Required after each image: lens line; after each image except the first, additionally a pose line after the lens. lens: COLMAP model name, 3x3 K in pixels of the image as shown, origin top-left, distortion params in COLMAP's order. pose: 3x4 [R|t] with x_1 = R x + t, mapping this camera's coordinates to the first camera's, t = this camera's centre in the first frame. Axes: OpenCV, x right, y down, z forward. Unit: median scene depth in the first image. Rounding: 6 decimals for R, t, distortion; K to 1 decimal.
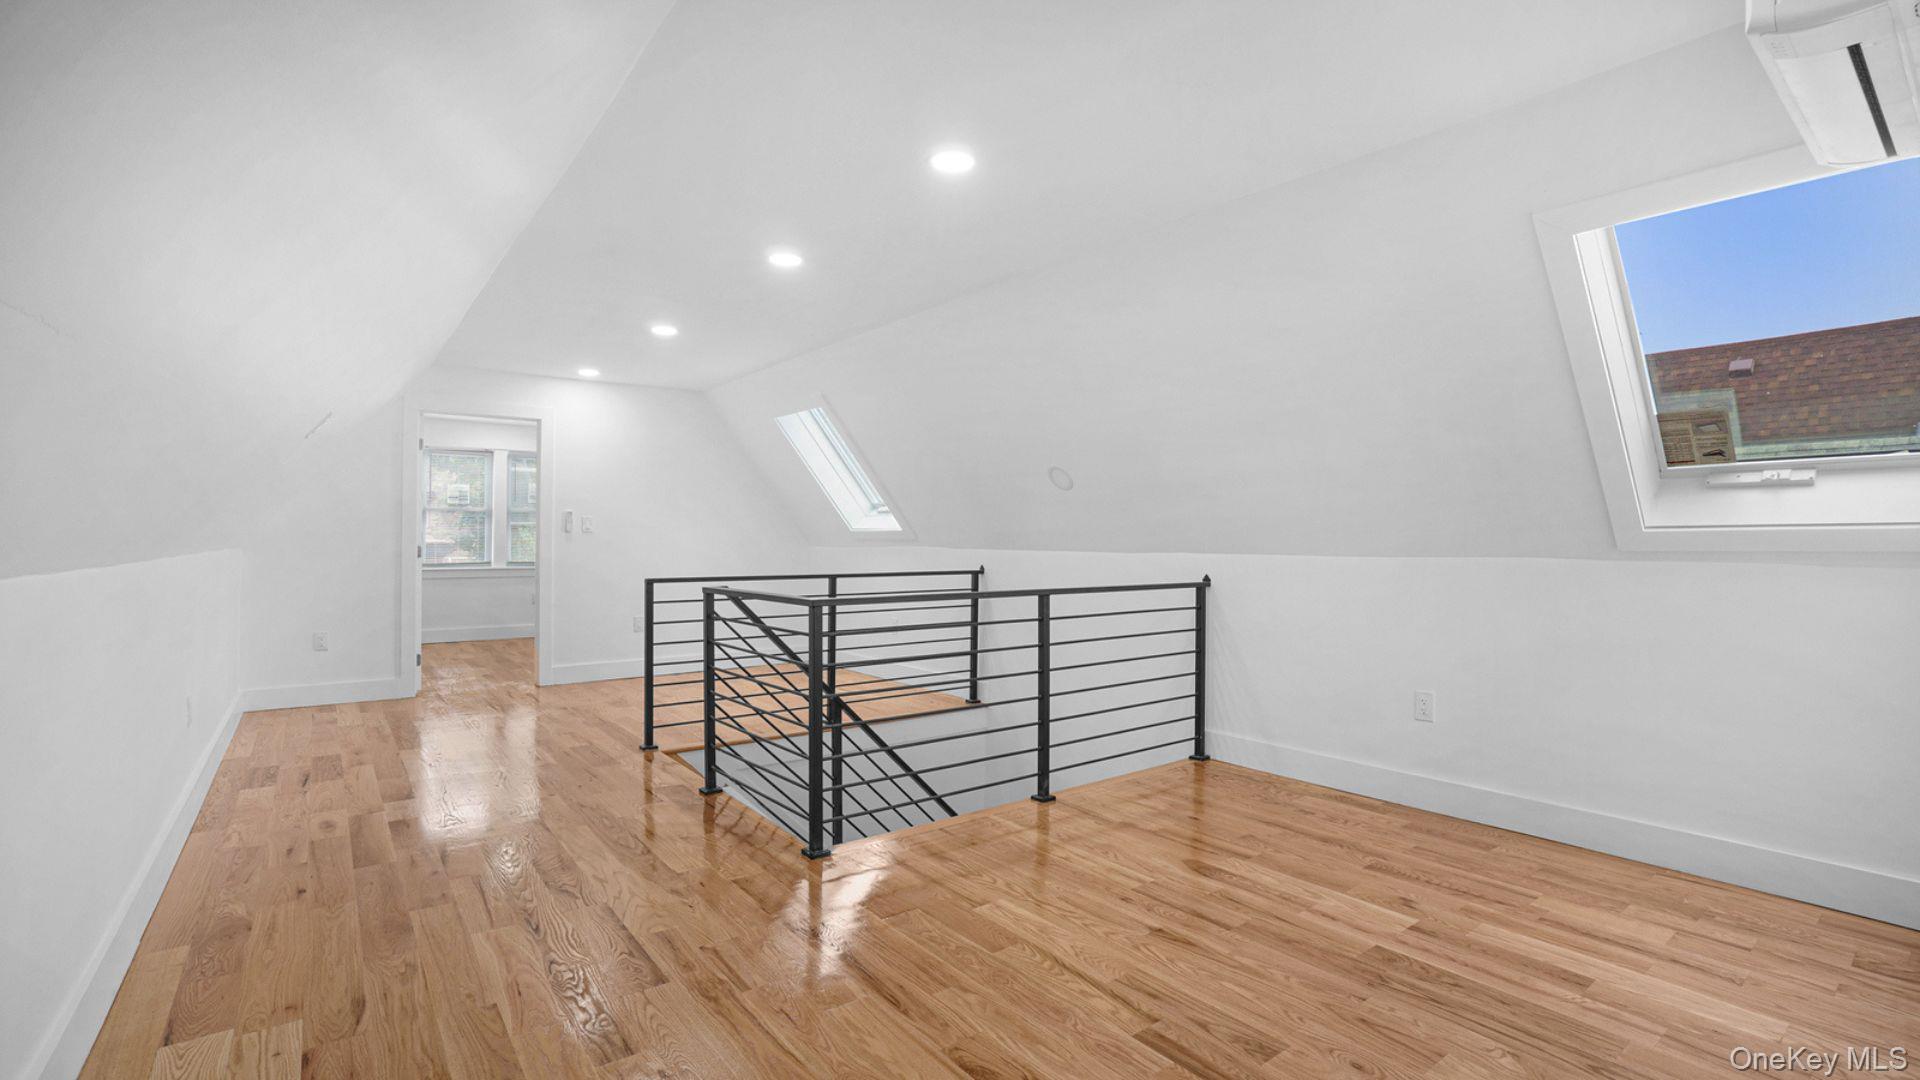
lens RADIAL K [[831.5, 0, 969.2], [0, 831.5, 537.2], [0, 0, 1]] dist [0.000847, 0.000164]
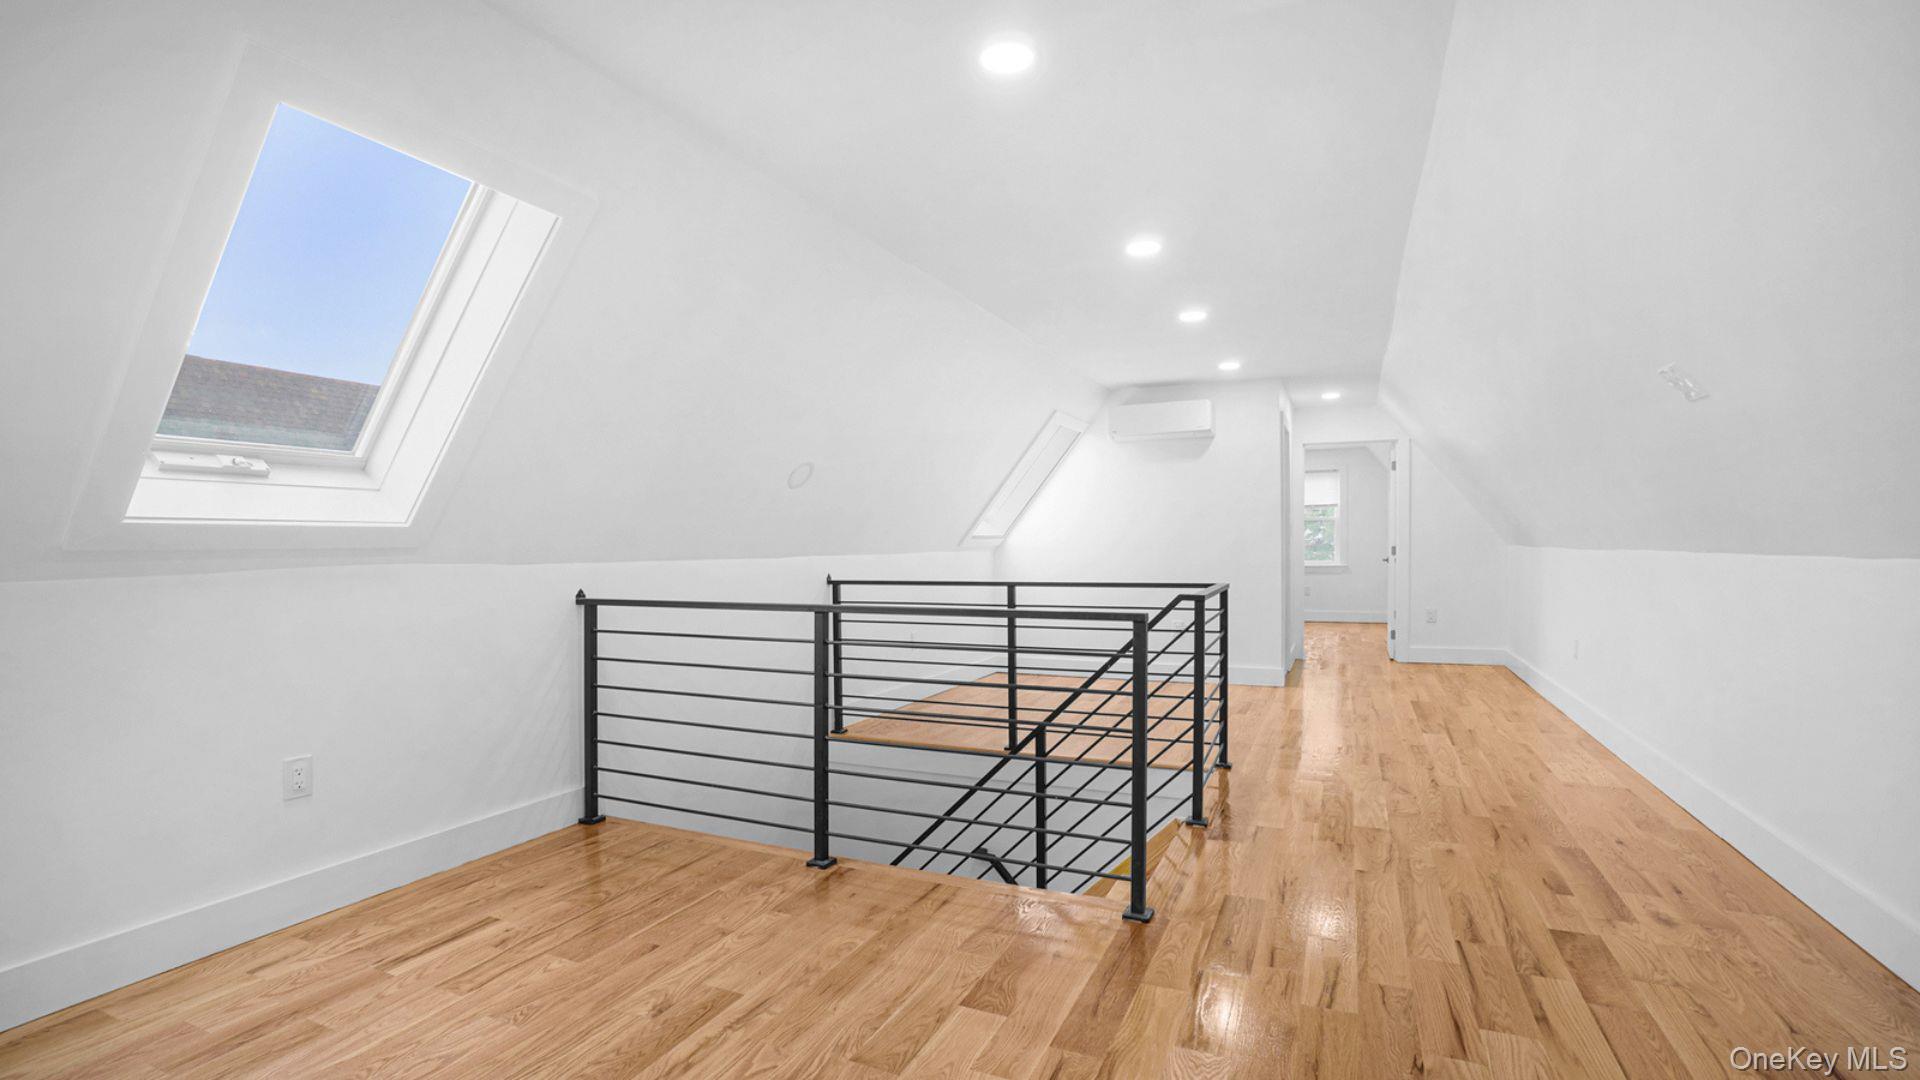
lens RADIAL K [[899.8, 0, 946.6], [0, 899.8, 540.2], [0, 0, 1]] dist [0.000117, 0.000008]
pose [[0.466782, -0.012528, -0.884284, 0.814179], [0.016792, 0.999845, -0.005301, 0.005437], [0.884213, -0.012374, 0.466920, 0.620345]]
